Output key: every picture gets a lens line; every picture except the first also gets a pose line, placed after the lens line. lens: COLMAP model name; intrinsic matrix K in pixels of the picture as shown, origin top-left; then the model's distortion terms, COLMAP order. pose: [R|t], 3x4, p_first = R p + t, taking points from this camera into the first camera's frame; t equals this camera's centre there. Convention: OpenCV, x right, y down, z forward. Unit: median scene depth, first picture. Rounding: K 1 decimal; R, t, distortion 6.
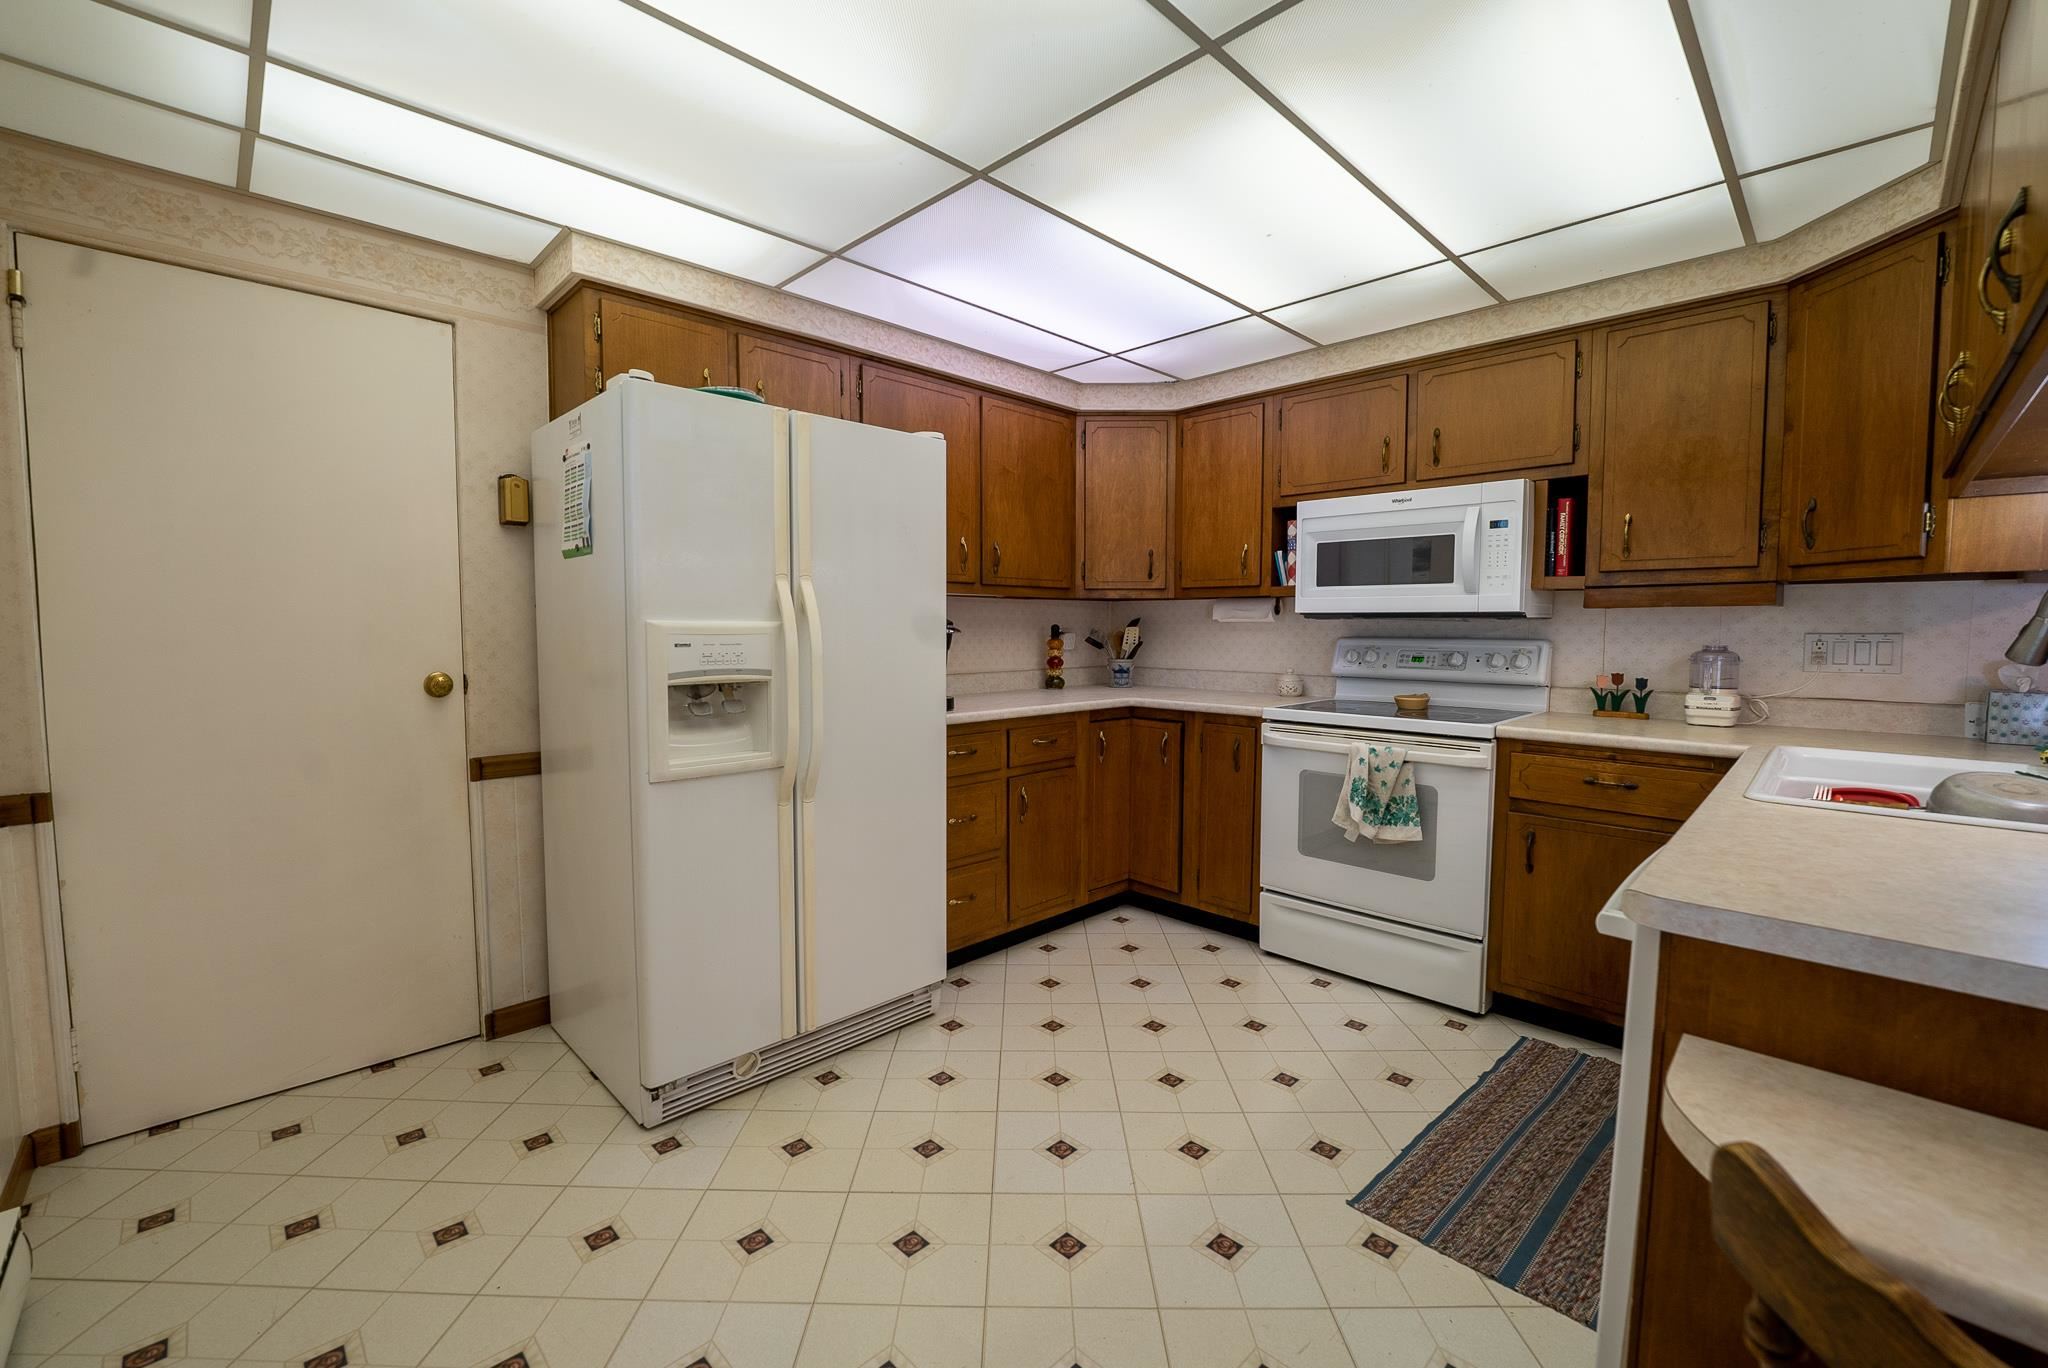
lens RADIAL K [[842.9, 0, 1010.4], [0, 842.9, 686.8], [0, 0, 1]] dist [-0.027744, 0.002416]
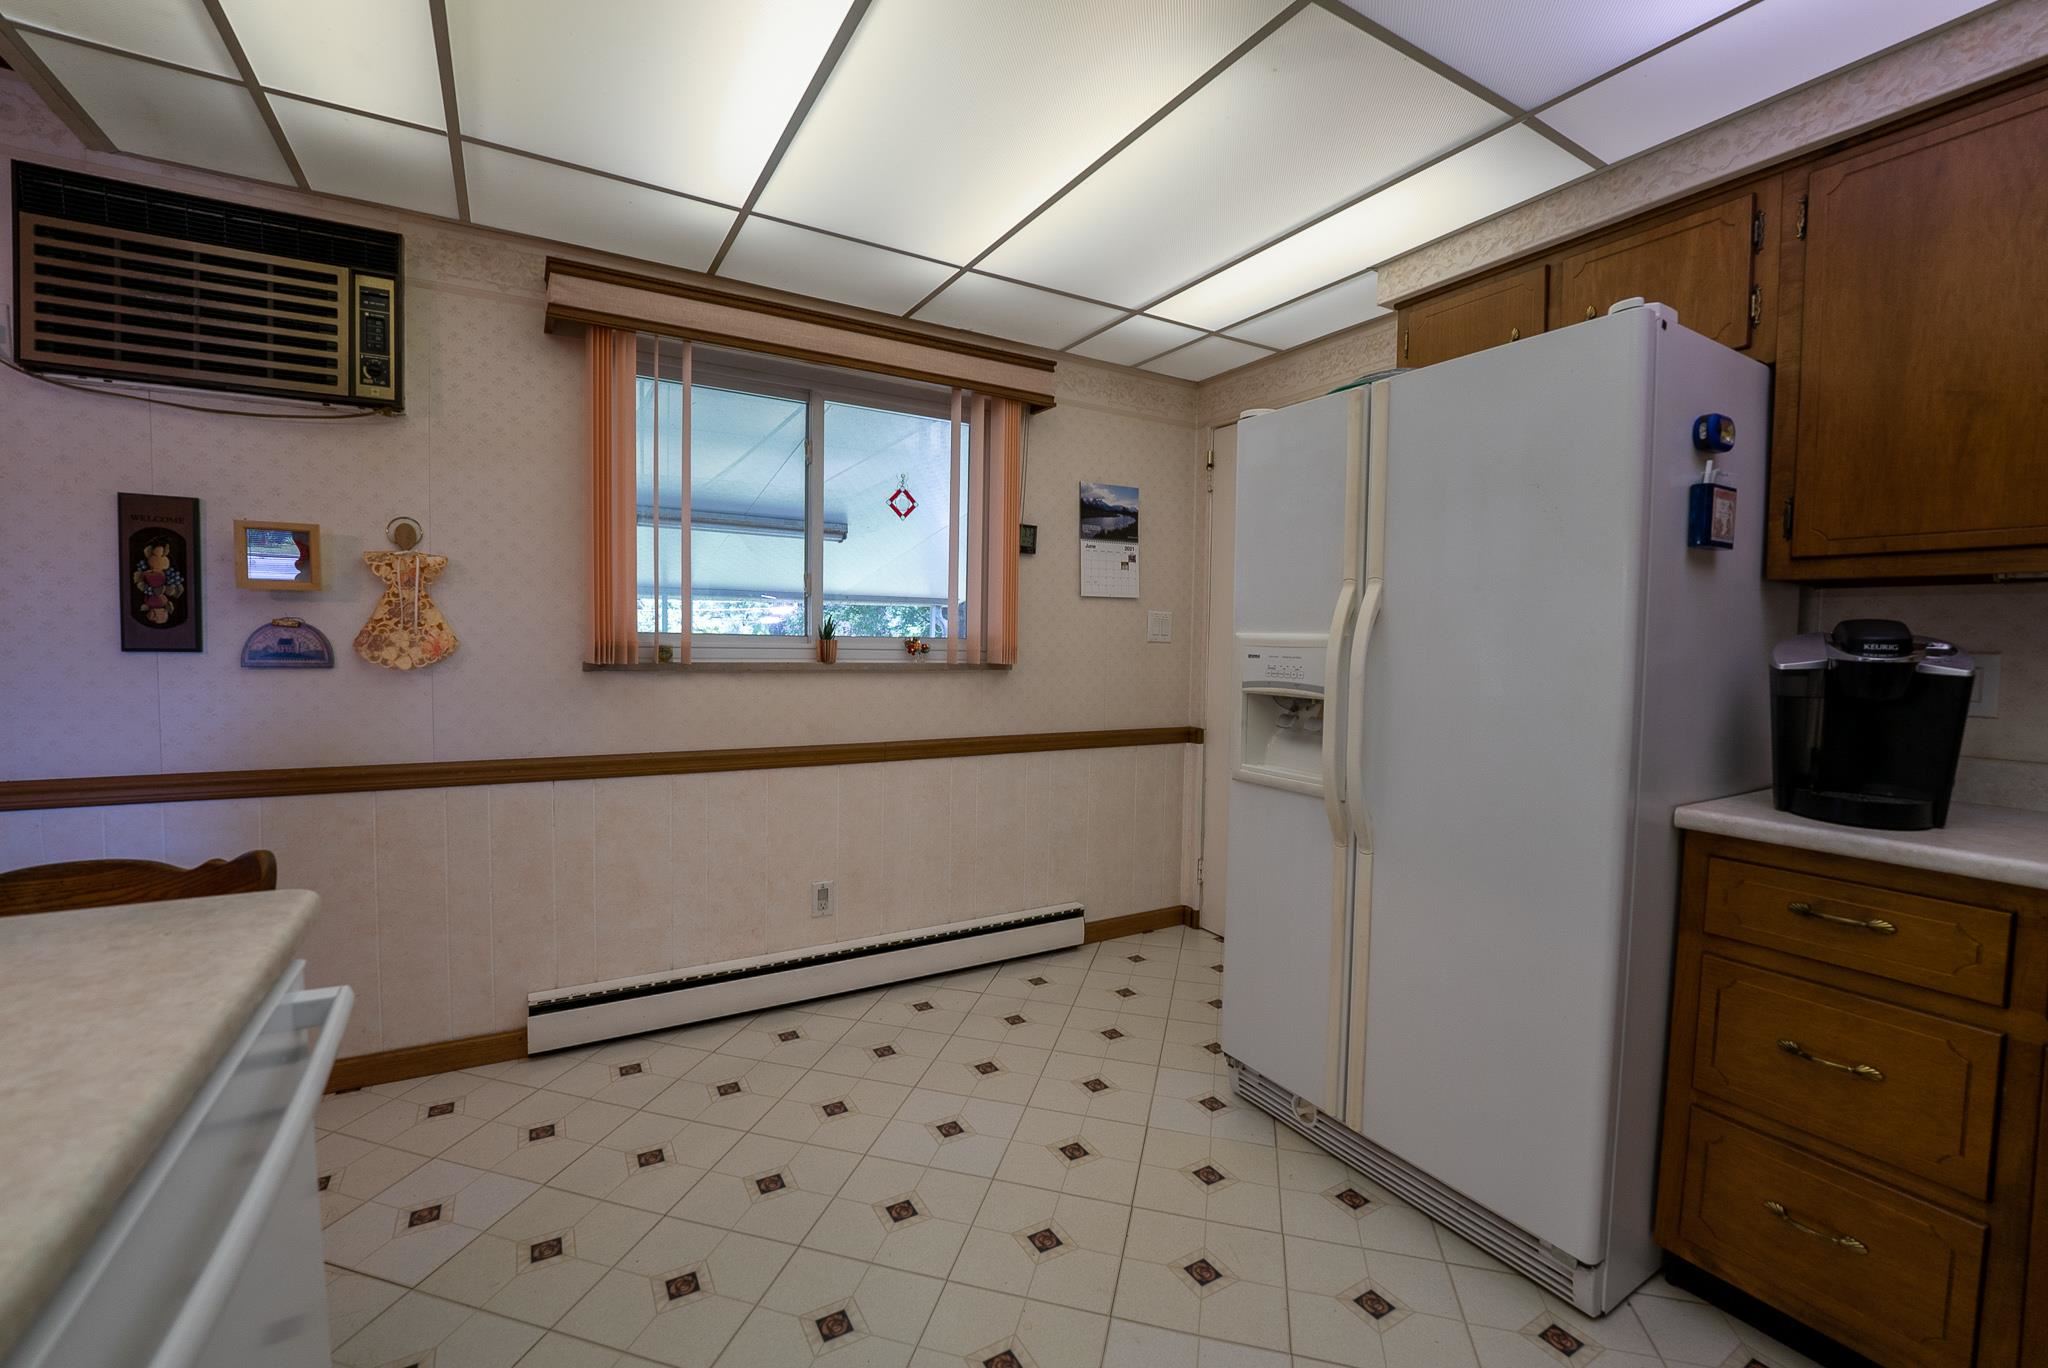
lens RADIAL K [[842.9, 0, 1018.4], [0, 842.9, 683.9], [0, 0, 1]] dist [-0.027744, 0.002416]
pose [[-0.240941, 0.045457, -0.969475, 0.525844], [-0.085798, 0.993994, 0.067930, -0.045022], [0.966740, 0.099546, -0.235593, 0.711217]]
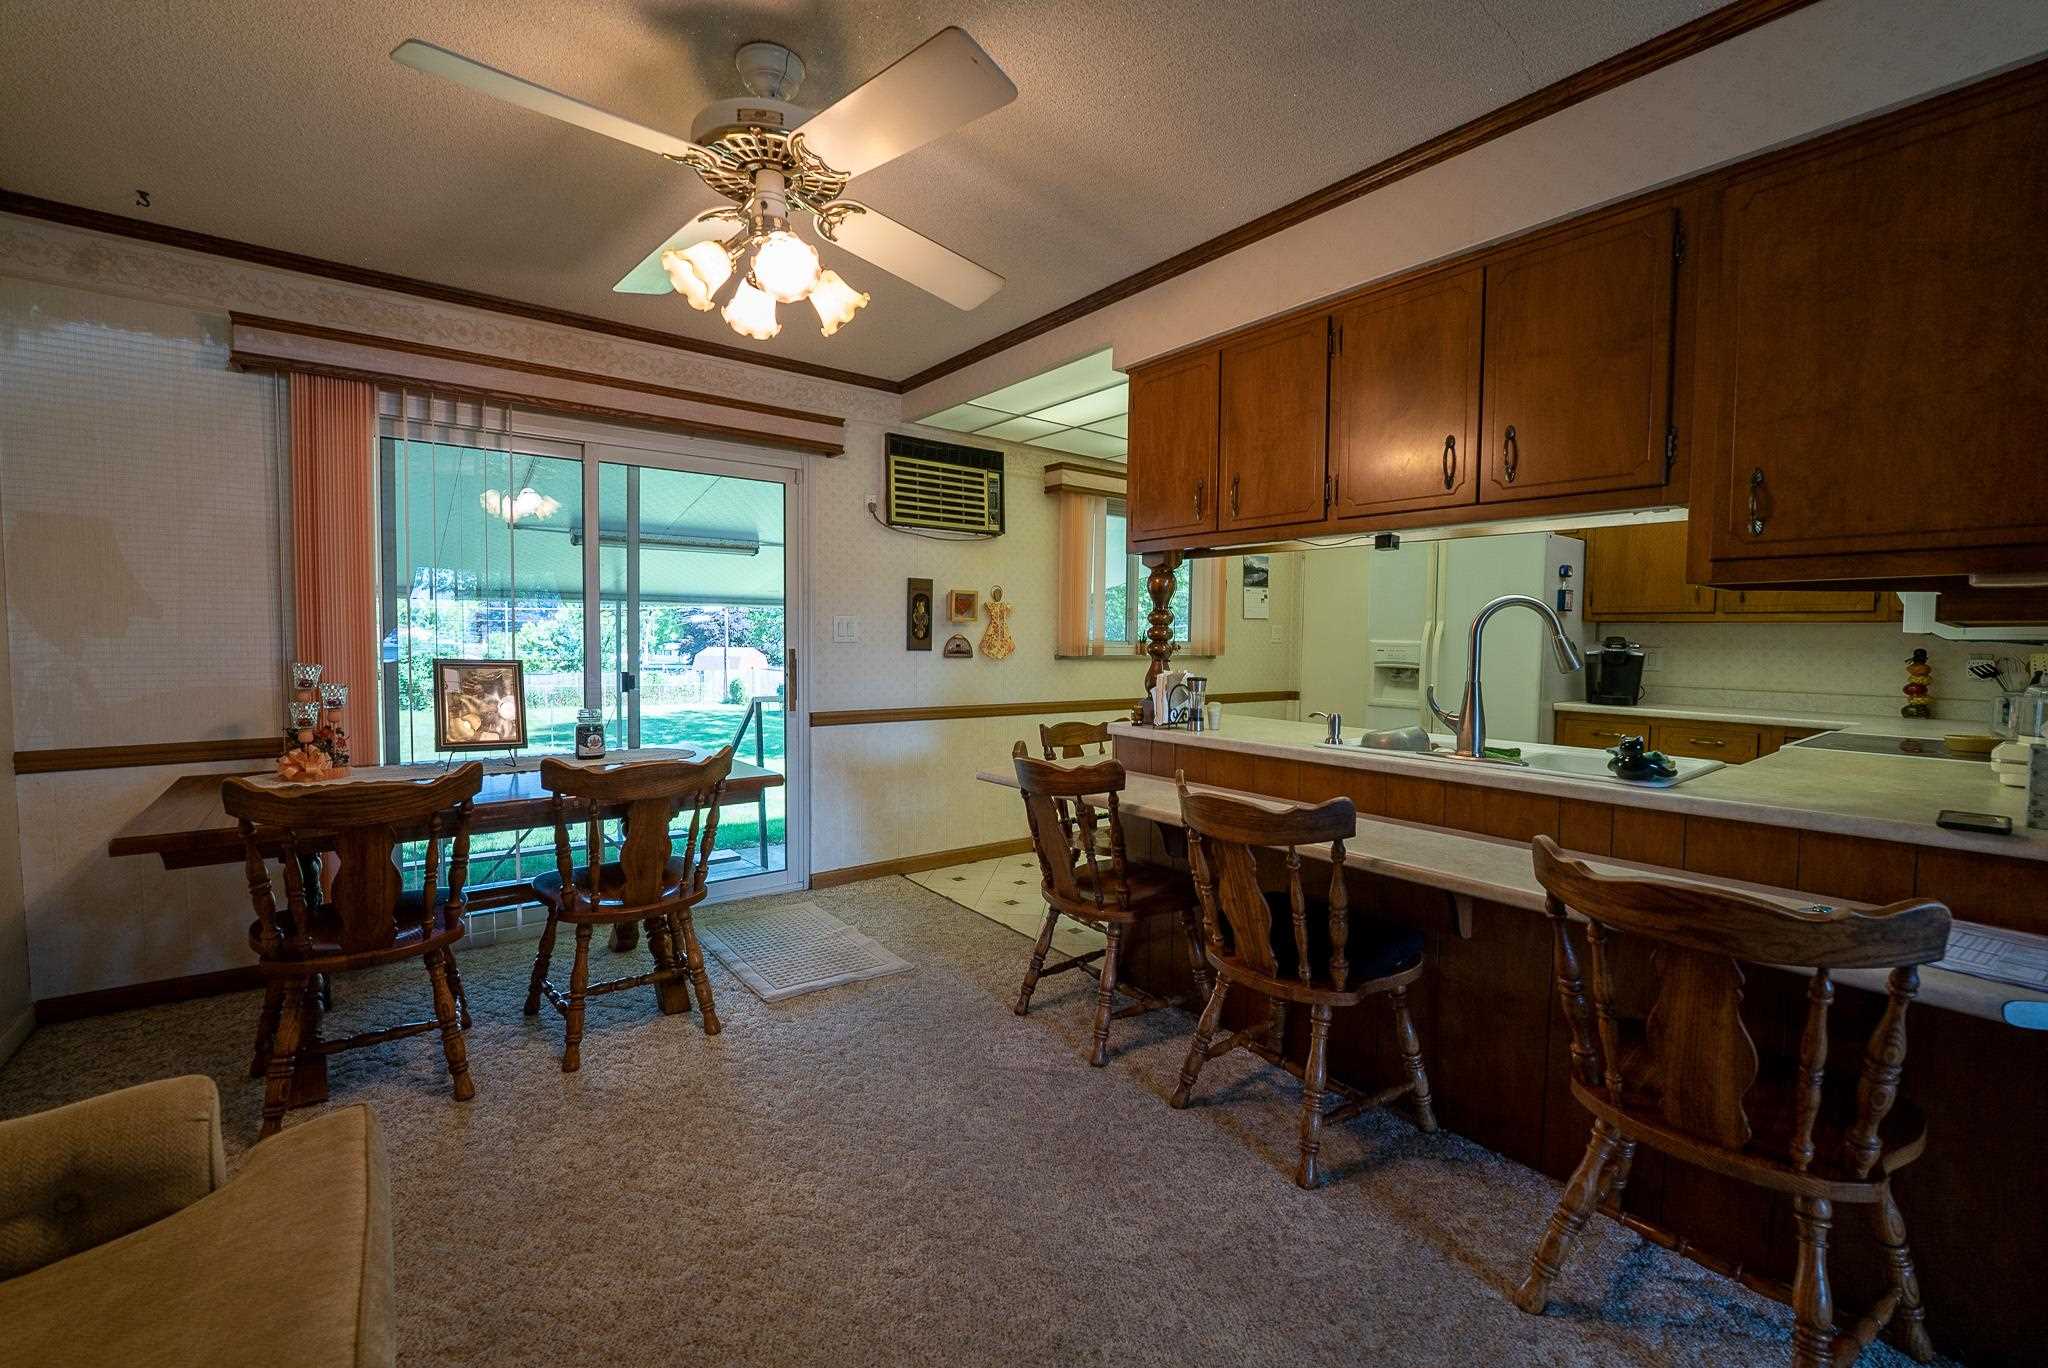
lens RADIAL K [[842.9, 0, 1018.2], [0, 842.9, 683.8], [0, 0, 1]] dist [-0.027744, 0.002416]
pose [[-0.117156, 0.051148, -0.991796, 1.575199], [-0.083606, 0.994620, 0.061170, -0.010267], [0.989588, 0.090087, -0.112249, 0.180406]]
